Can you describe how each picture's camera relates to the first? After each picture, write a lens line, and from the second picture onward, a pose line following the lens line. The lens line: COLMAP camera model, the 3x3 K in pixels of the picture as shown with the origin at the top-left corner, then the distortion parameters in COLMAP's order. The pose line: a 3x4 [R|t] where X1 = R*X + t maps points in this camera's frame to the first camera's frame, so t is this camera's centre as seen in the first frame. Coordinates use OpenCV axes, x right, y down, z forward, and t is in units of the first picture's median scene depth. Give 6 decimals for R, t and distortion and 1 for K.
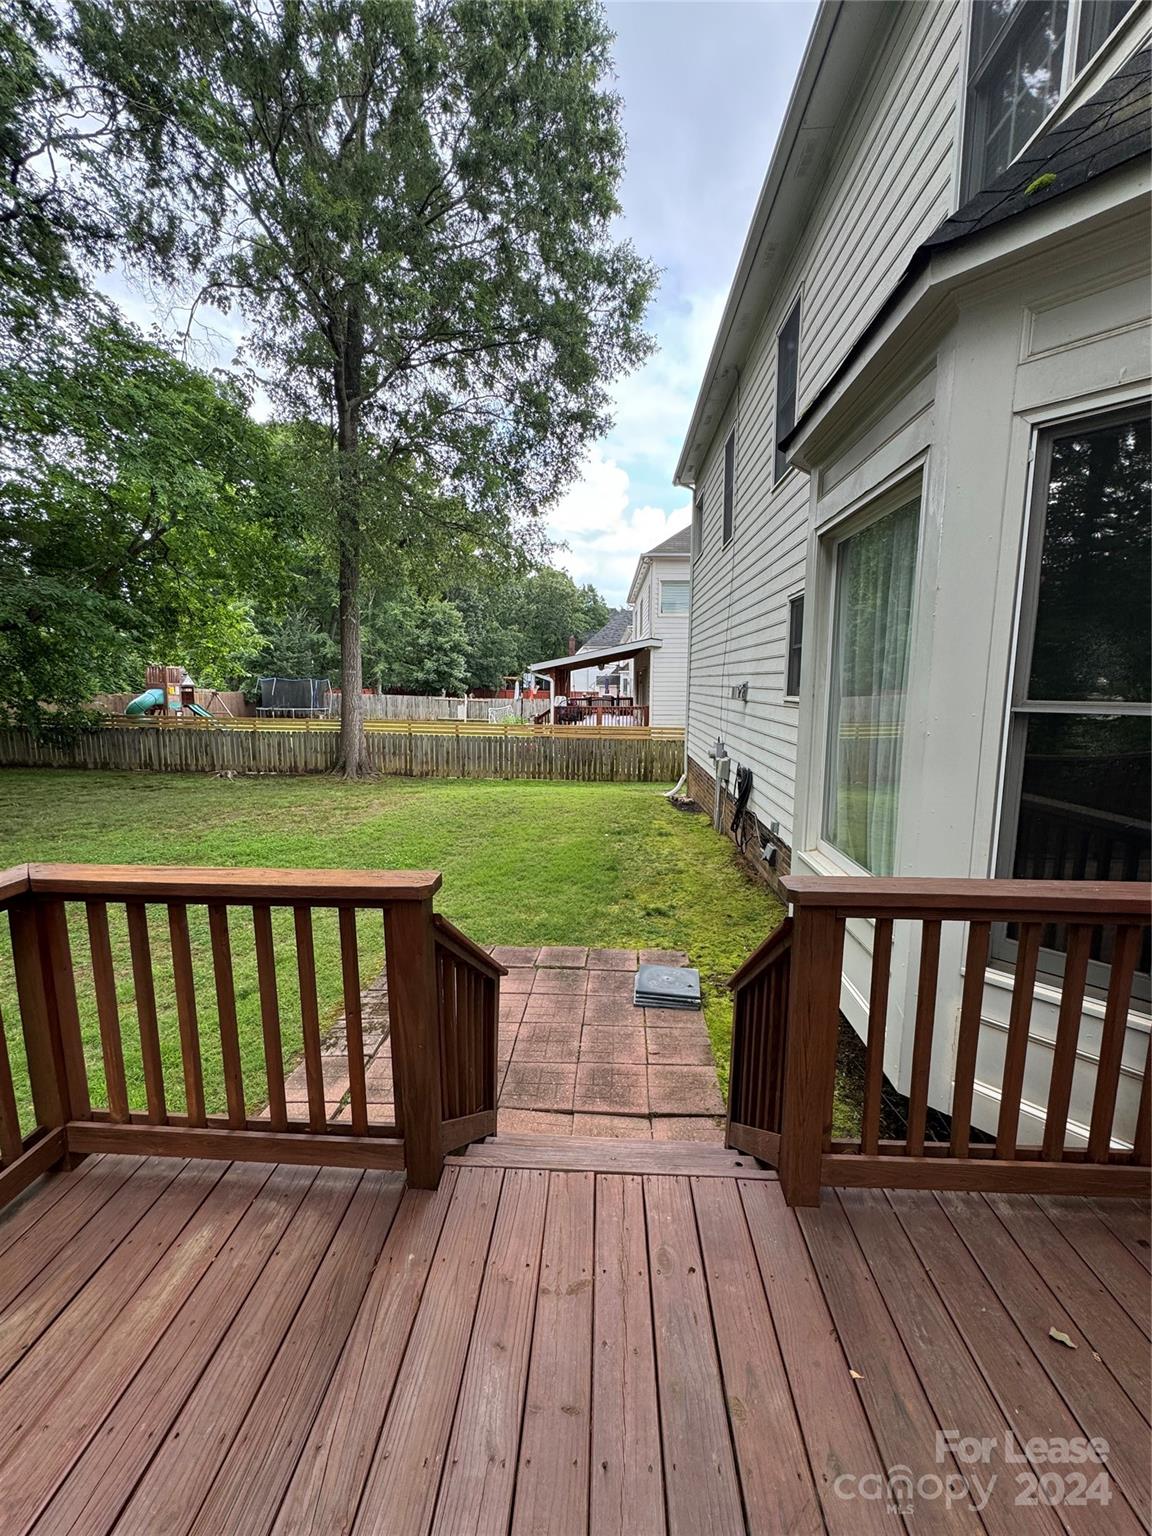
lens RADIAL K [[622.8, 0, 577.3], [0, 622.8, 771.9], [0, 0, 1]] dist [-0.002697, 0.000417]
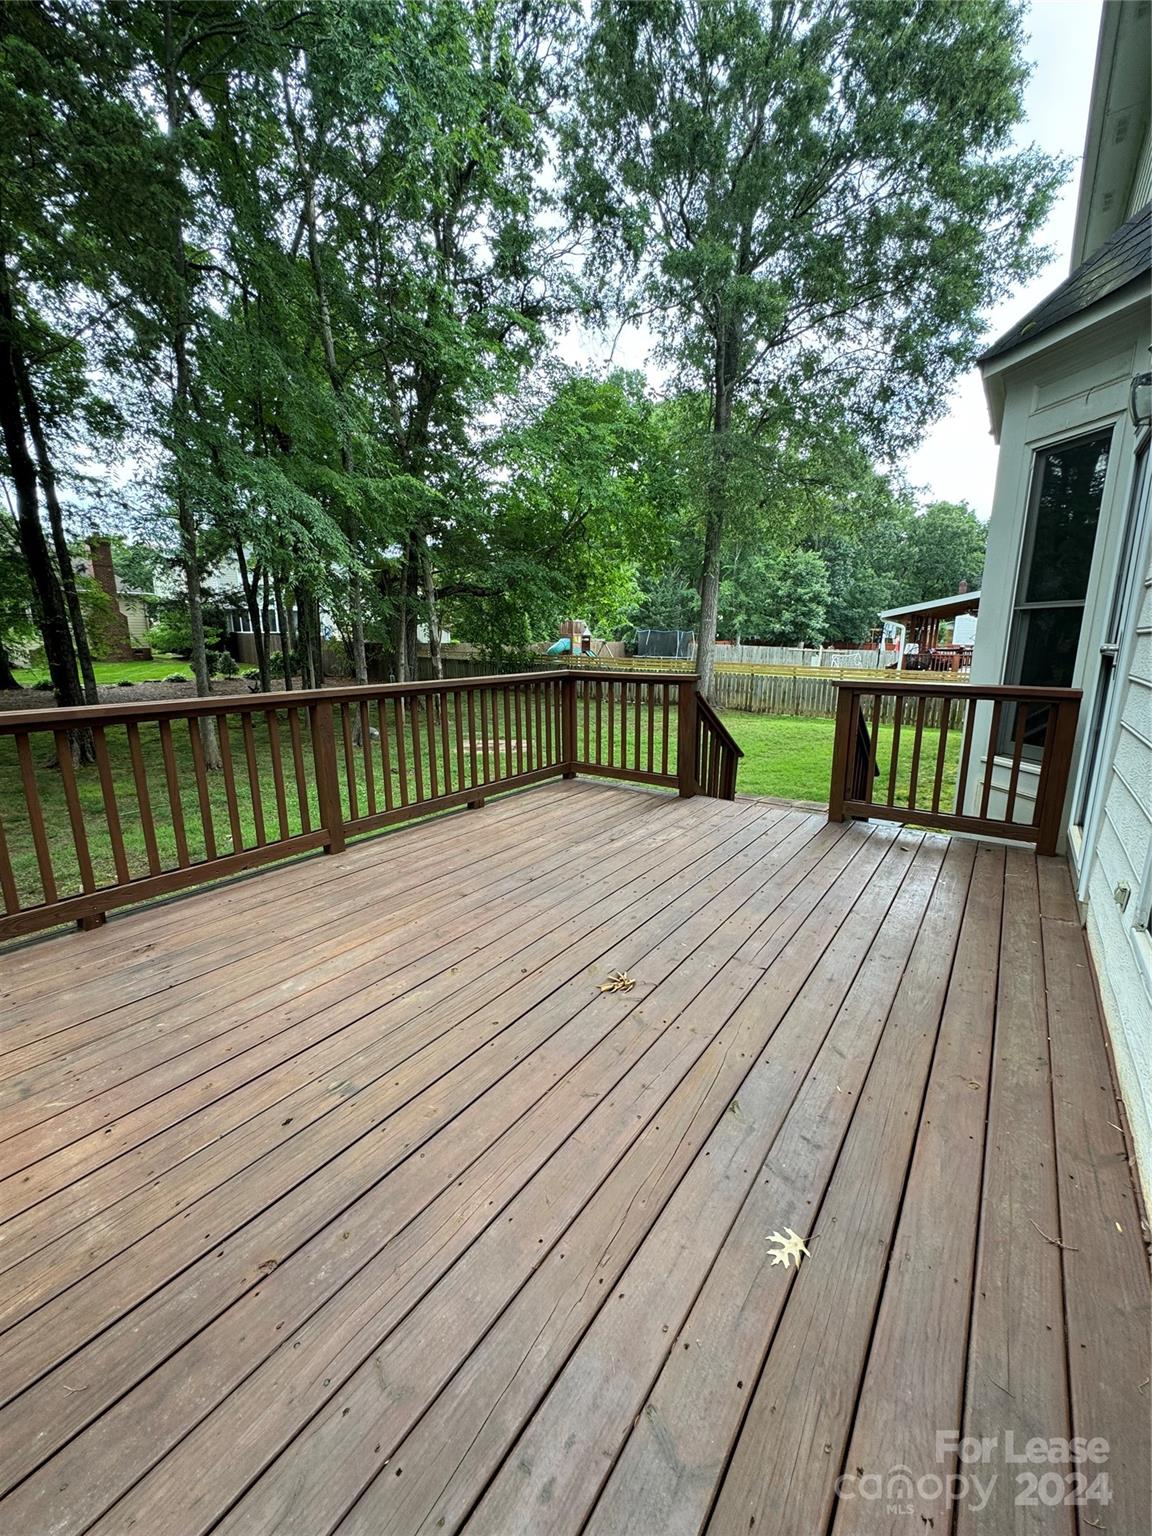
lens RADIAL K [[622.8, 0, 575.9], [0, 622.8, 772.4], [0, 0, 1]] dist [-0.002697, 0.000417]
pose [[0.845689, 0.109281, -0.522367, 0.066036], [-0.072325, 0.993248, 0.090701, 0.033193], [0.528752, -0.038925, 0.847883, -0.133260]]
